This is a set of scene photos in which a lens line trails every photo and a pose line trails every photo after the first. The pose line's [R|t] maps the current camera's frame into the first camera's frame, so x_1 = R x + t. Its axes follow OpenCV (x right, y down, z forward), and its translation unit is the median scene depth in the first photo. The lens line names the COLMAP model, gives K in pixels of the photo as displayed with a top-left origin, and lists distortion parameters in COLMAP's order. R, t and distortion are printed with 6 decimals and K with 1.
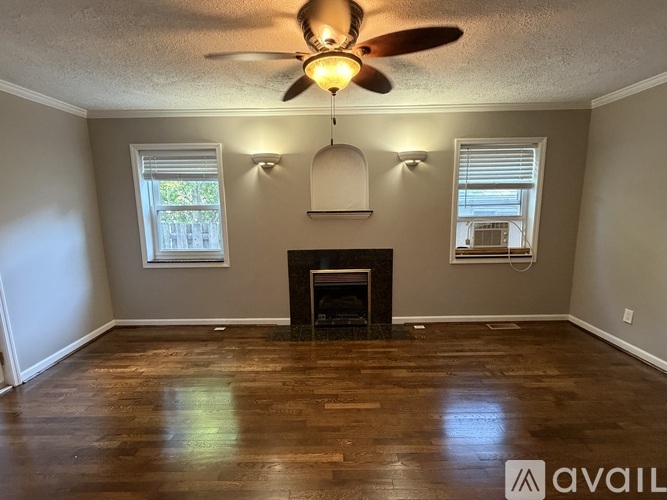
lens RADIAL K [[307.4, 0, 333.5], [0, 307.4, 250.0], [0, 0, 1]] dist [0.000500, -0.000195]
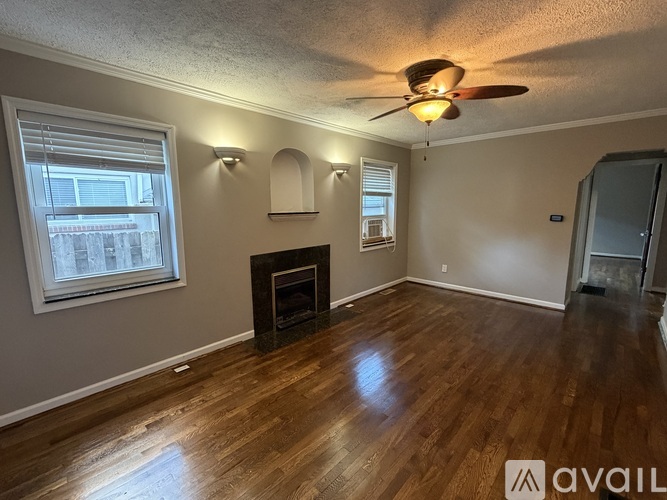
lens RADIAL K [[307.4, 0, 333.5], [0, 307.4, 250.0], [0, 0, 1]] dist [0.000500, -0.000195]
pose [[0.676744, -0.098284, 0.729628, -0.655975], [0.110469, 0.993385, 0.031351, -0.018290], [-0.727883, 0.059385, 0.683125, 0.193866]]
